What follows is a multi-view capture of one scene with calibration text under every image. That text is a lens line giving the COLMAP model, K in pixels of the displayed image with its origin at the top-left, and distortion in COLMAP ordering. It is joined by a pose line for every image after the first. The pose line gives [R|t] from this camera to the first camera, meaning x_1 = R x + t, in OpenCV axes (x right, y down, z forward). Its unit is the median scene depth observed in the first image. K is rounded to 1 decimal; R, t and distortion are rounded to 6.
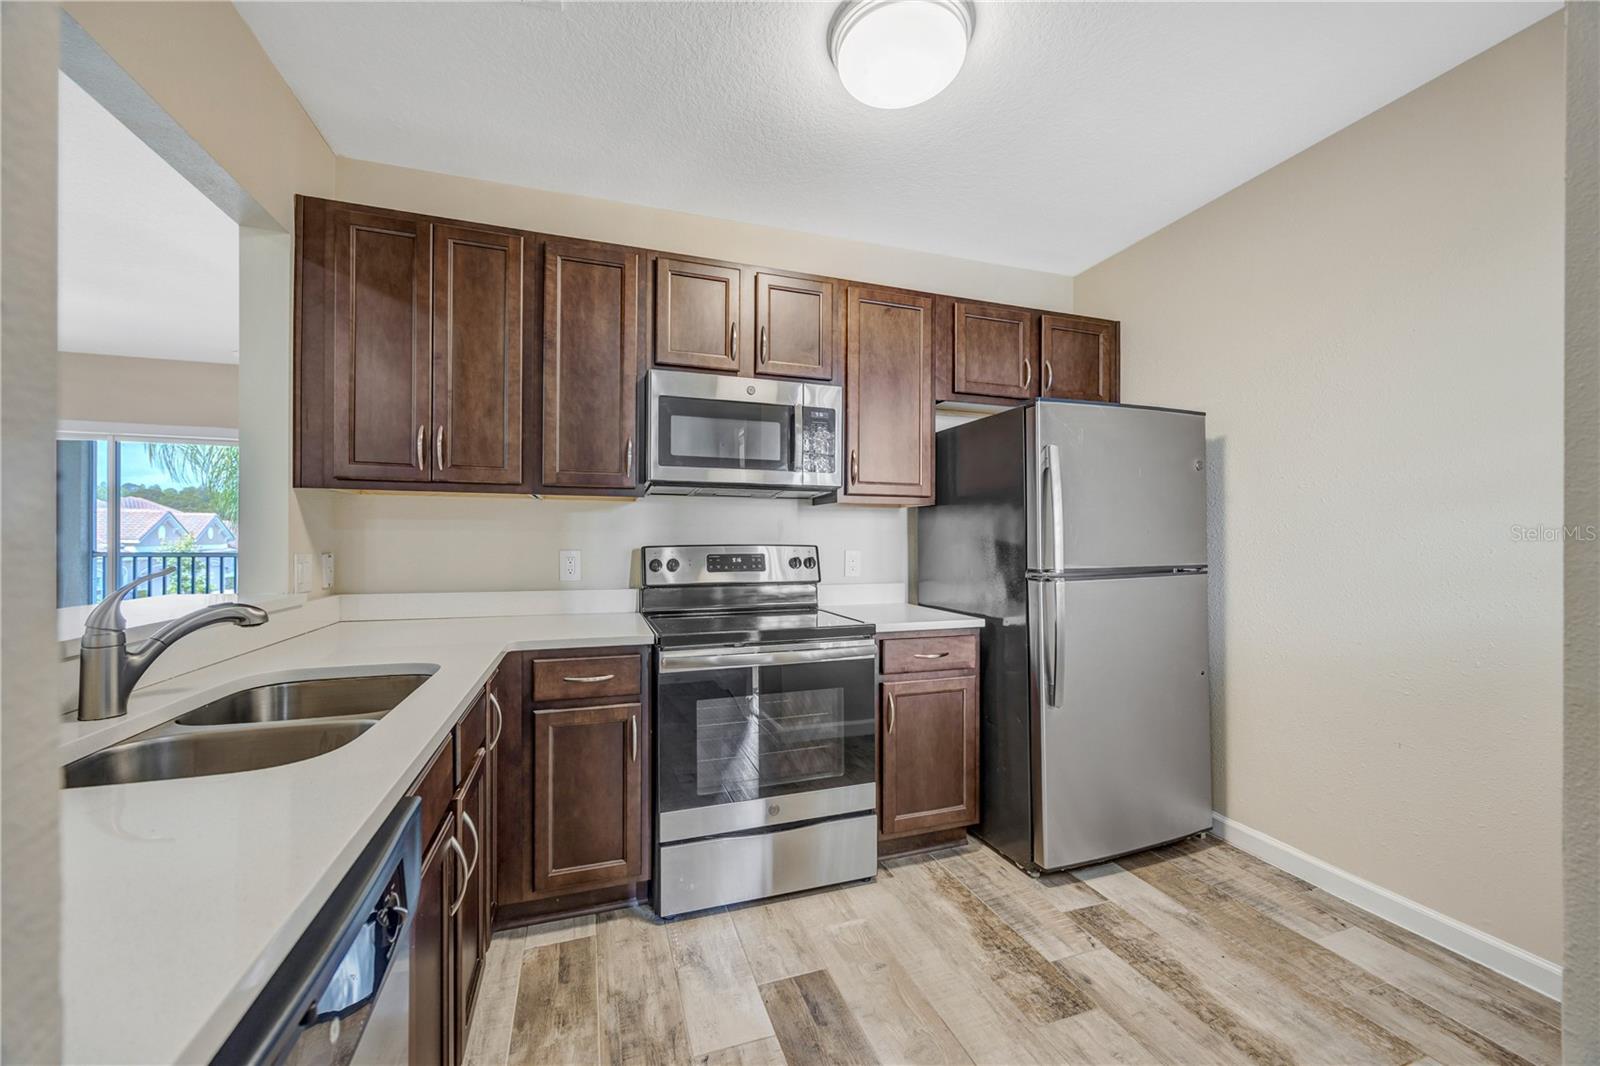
lens RADIAL K [[623.7, 0, 802.0], [0, 623.7, 536.6], [0, 0, 1]] dist [-0.001668, -0.000097]
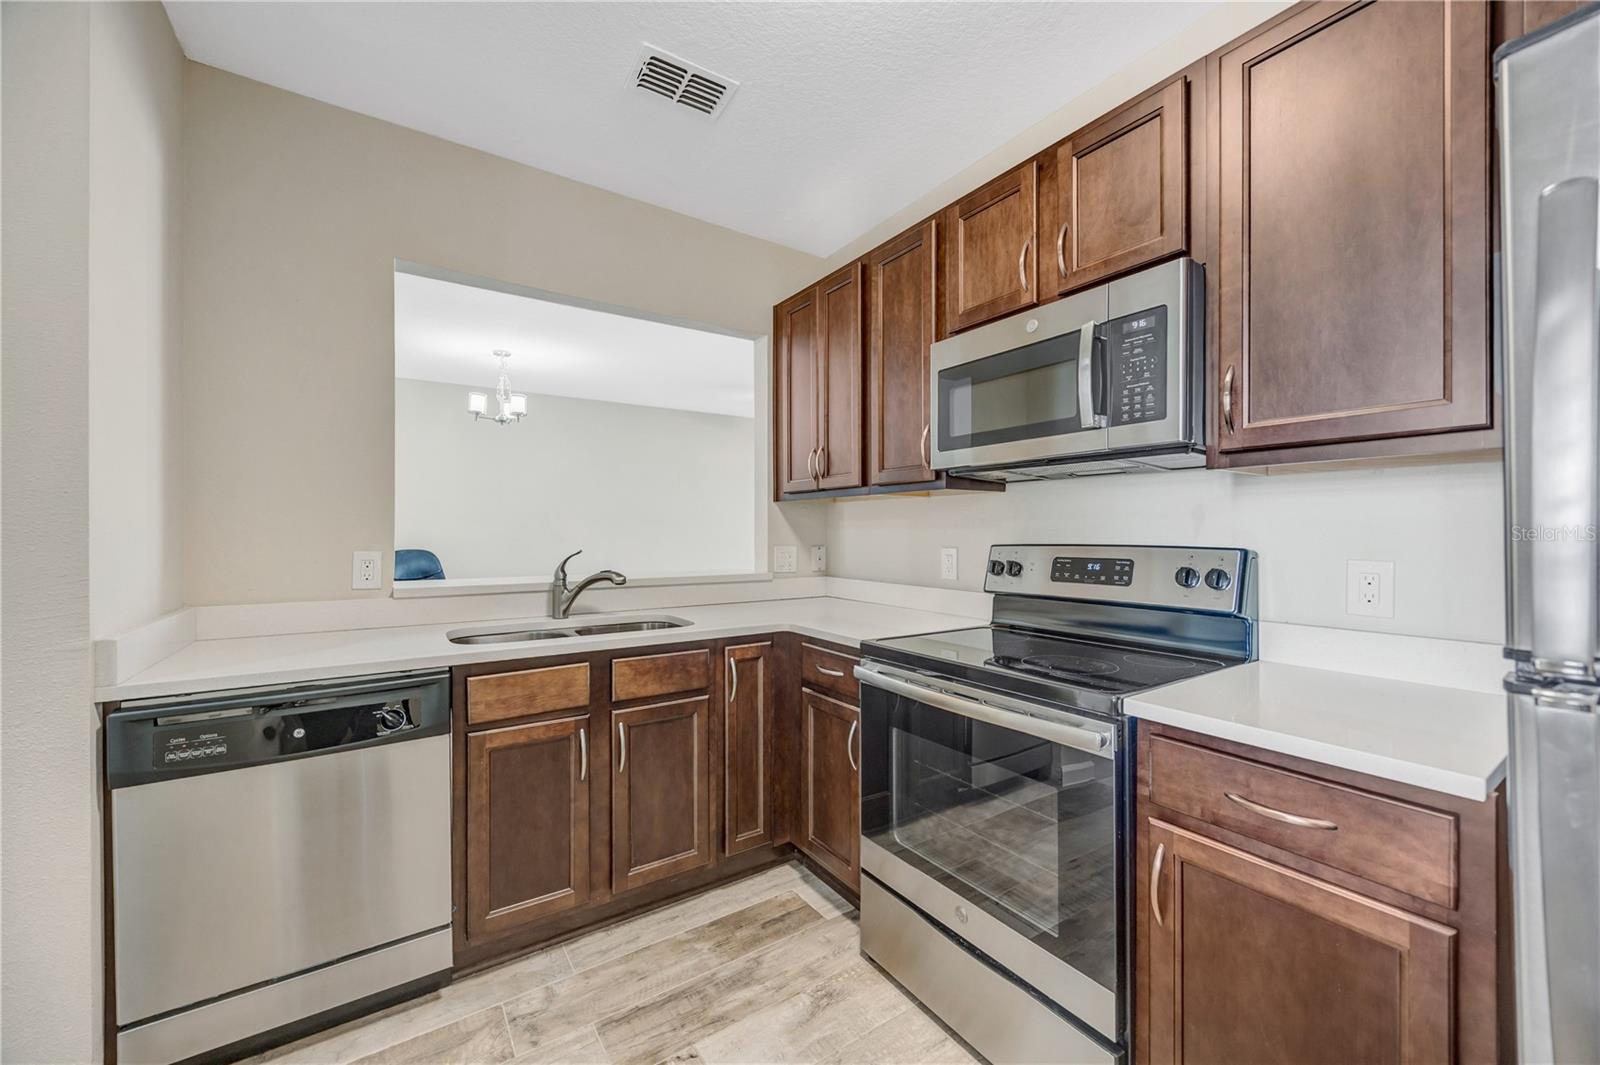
lens RADIAL K [[614.8, 0, 800.0], [0, 614.8, 532.5], [0, 0, 1]] dist [-0.000535, -0.000021]
pose [[0.248815, -0.004134, -0.968542, 0.563226], [0.005171, 0.999982, -0.002940, -0.000195], [0.968537, -0.004277, 0.248832, 0.612874]]
